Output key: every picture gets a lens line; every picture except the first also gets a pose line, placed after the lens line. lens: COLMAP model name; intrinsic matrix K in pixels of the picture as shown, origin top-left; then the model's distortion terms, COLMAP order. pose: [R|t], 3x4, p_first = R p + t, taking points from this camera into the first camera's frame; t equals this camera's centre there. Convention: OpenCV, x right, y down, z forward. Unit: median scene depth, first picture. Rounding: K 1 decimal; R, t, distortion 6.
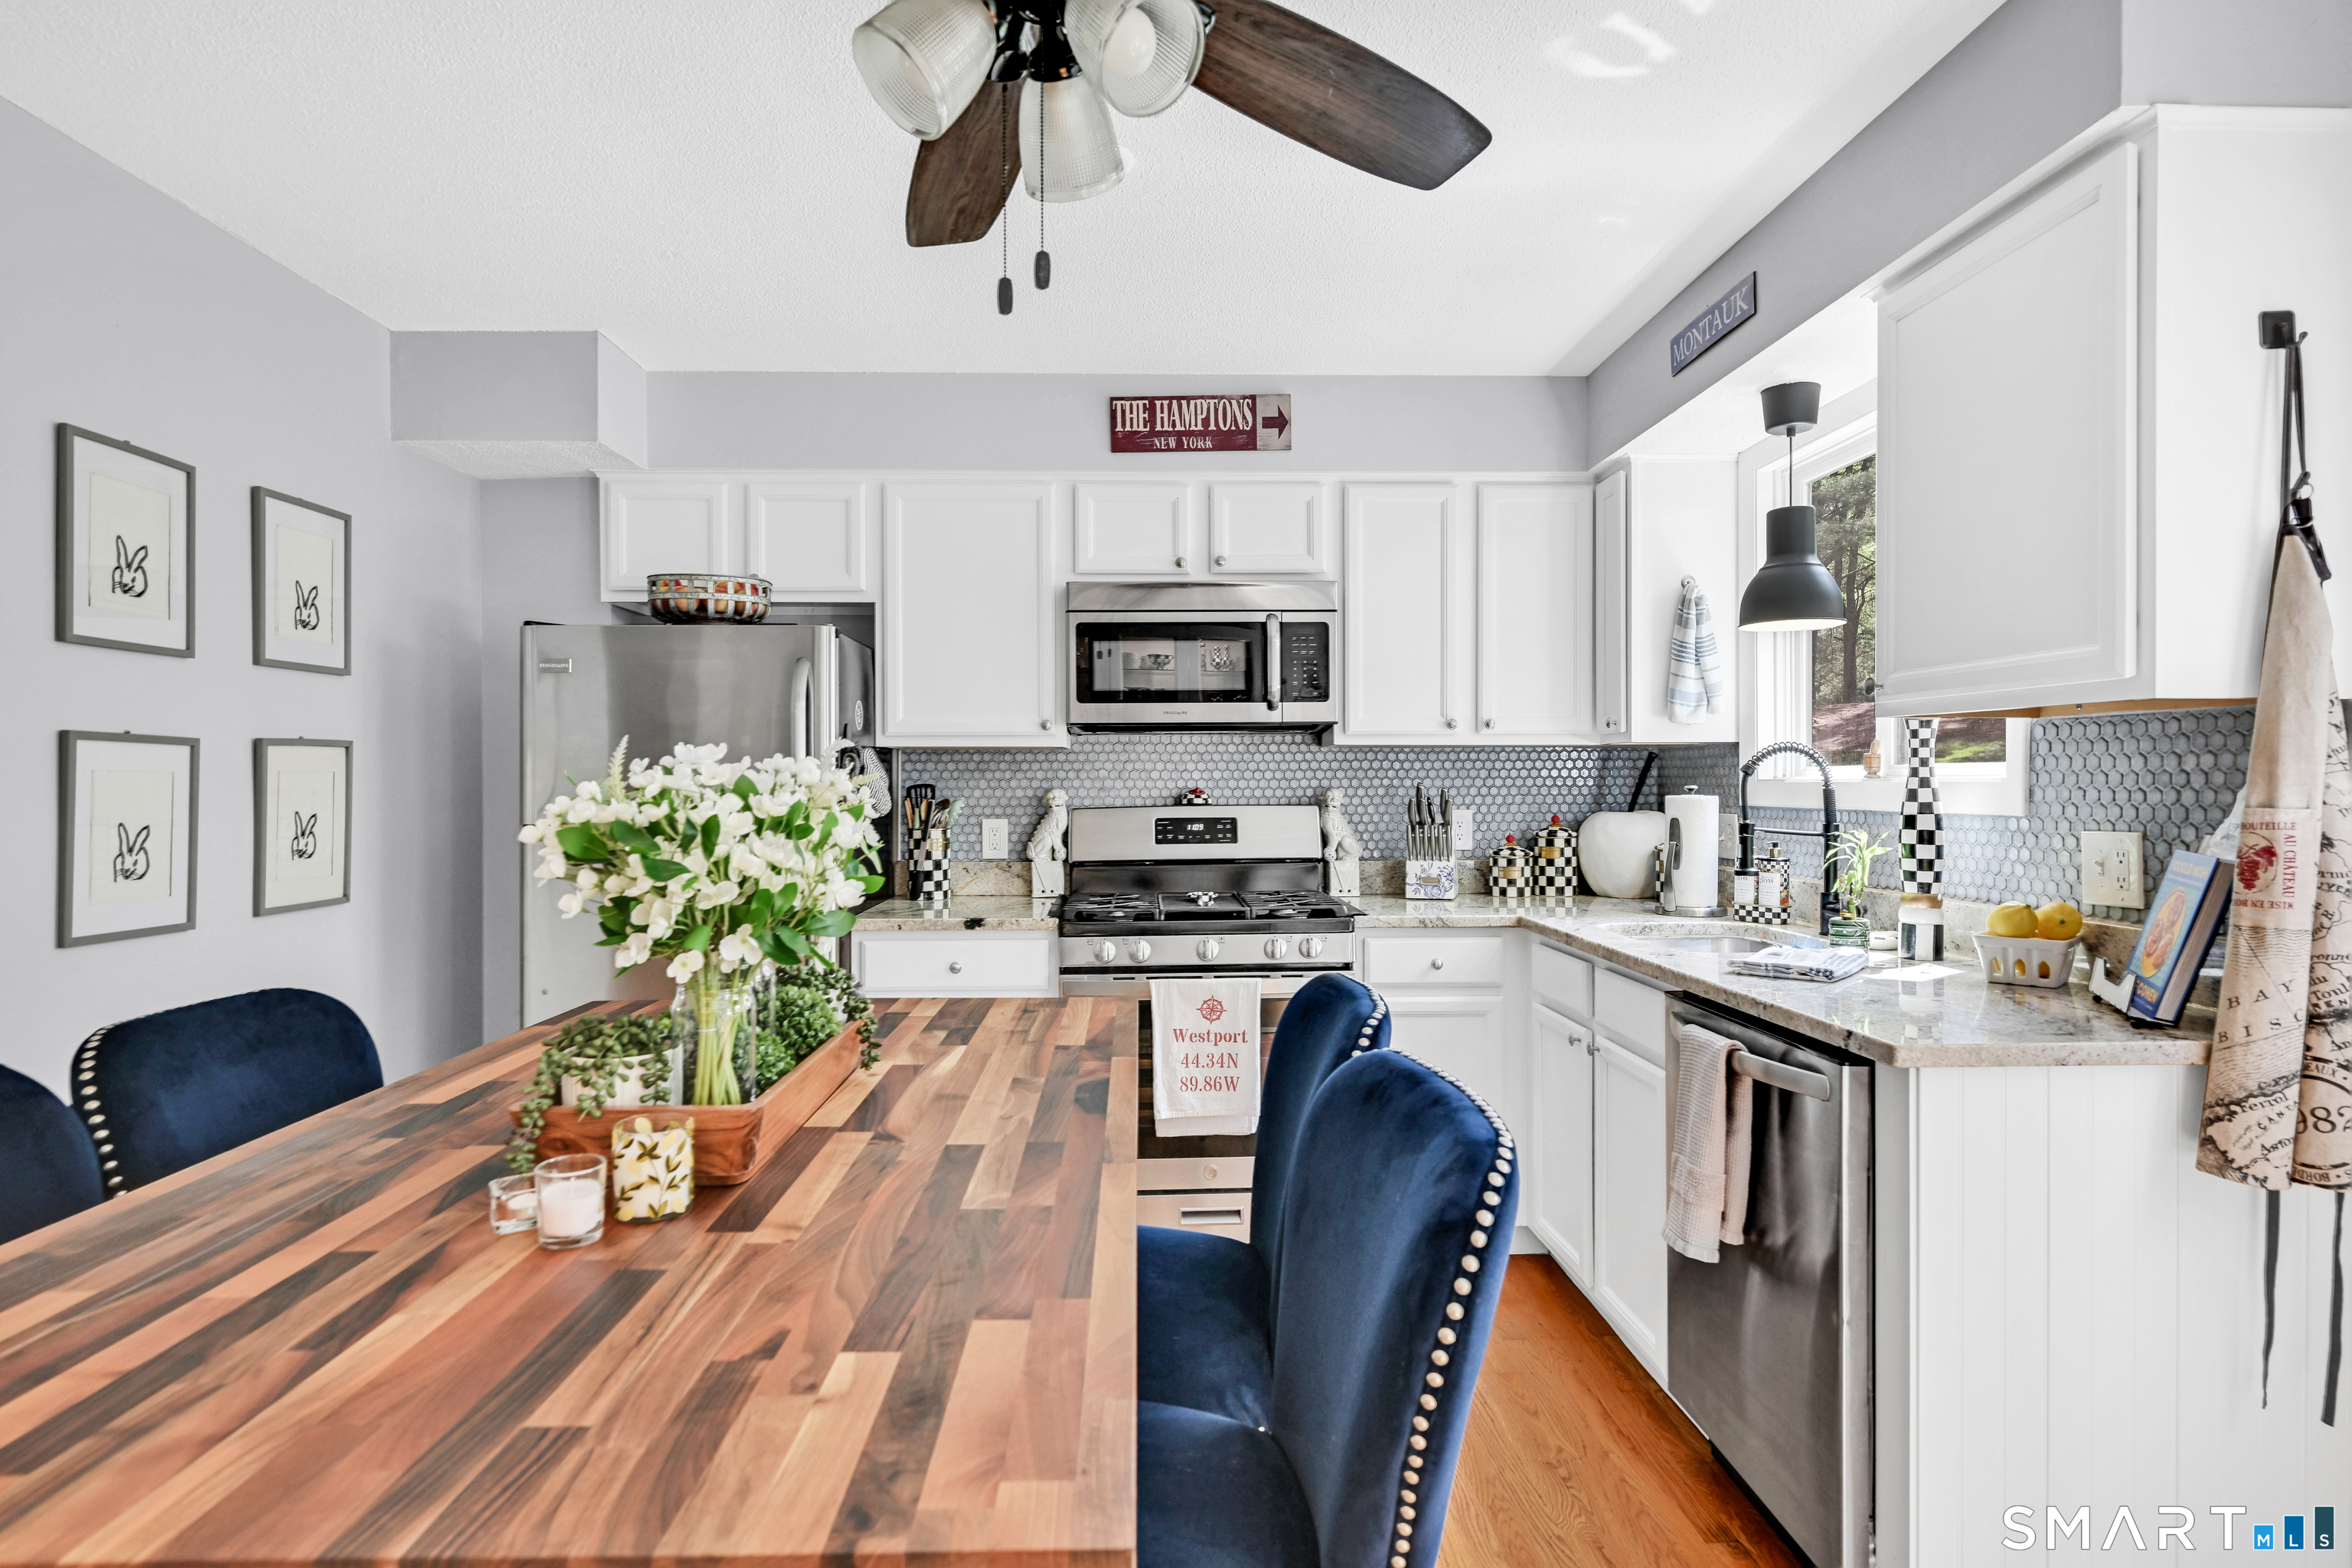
lens RADIAL K [[1244.0, 0, 1171.9], [0, 1244.0, 783.2], [0, 0, 1]] dist [-0.003268, -0.000514]
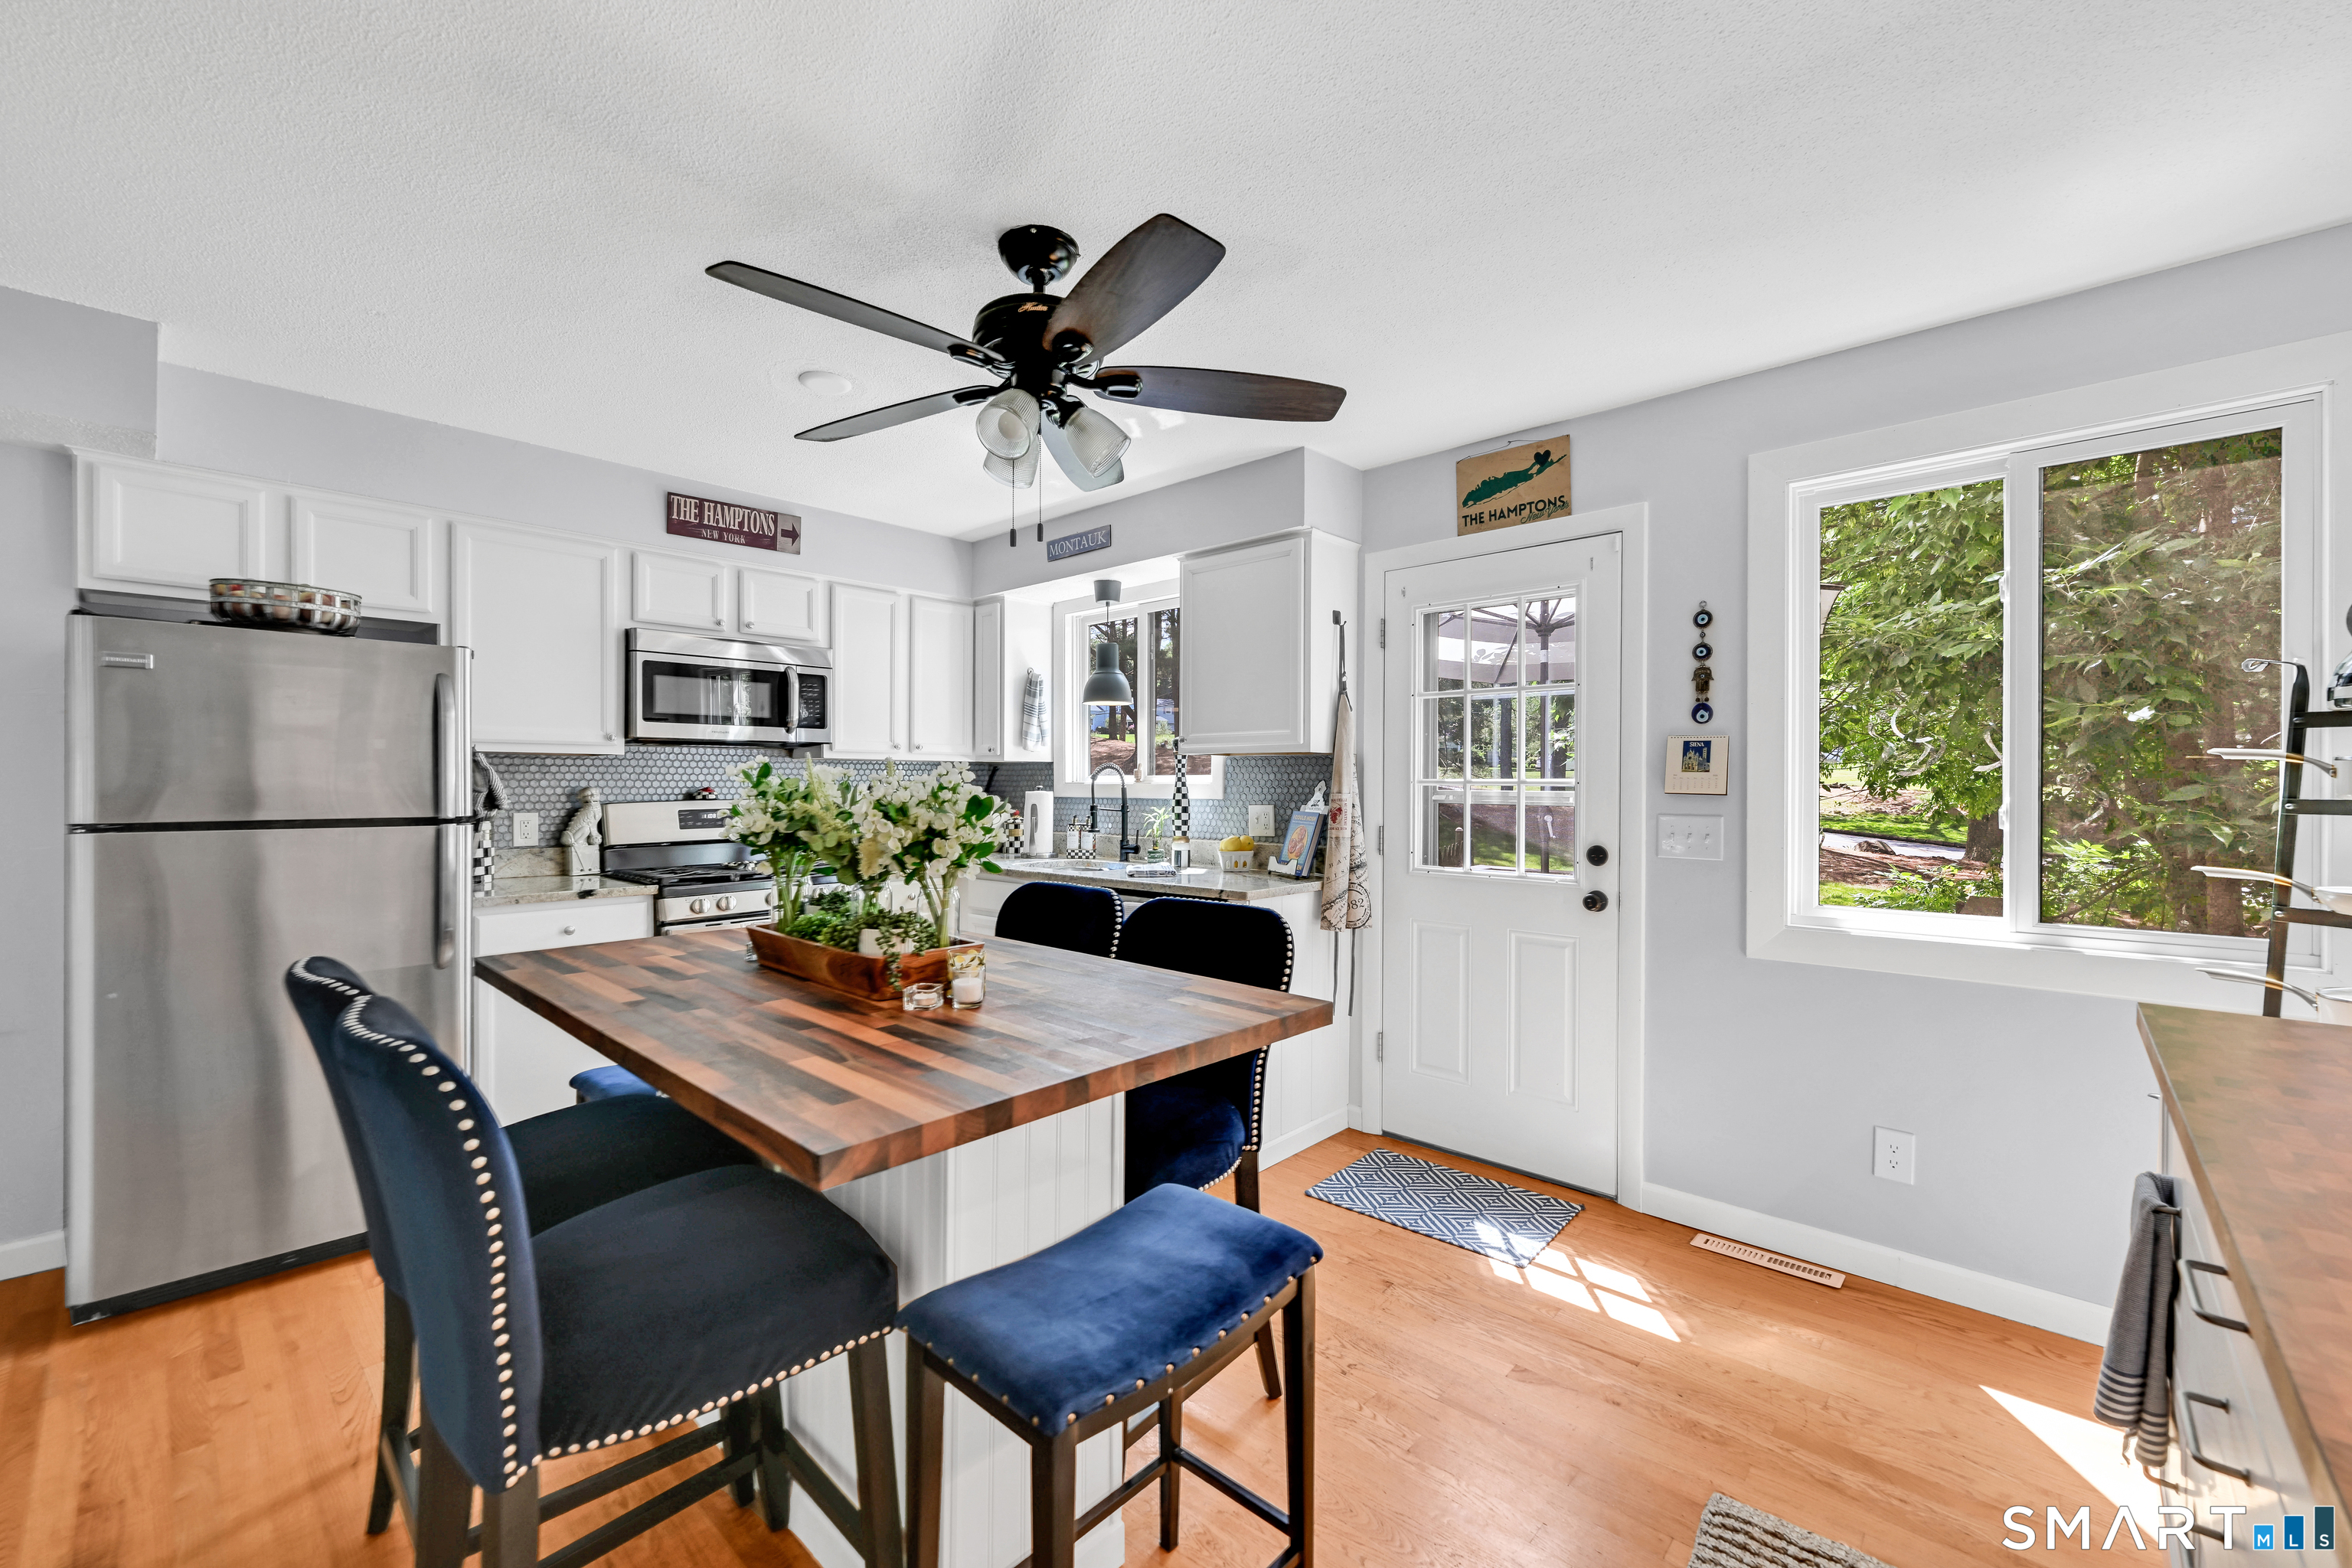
lens RADIAL K [[959.3, 0, 1176.8], [0, 959.3, 787.7], [0, 0, 1]] dist [-0.002983, 0.000536]
pose [[0.698507, 0.001155, 0.715603, -0.399905], [-0.002335, 0.999997, 0.000665, 0.002838], [-0.715600, -0.002136, 0.698507, -0.100827]]
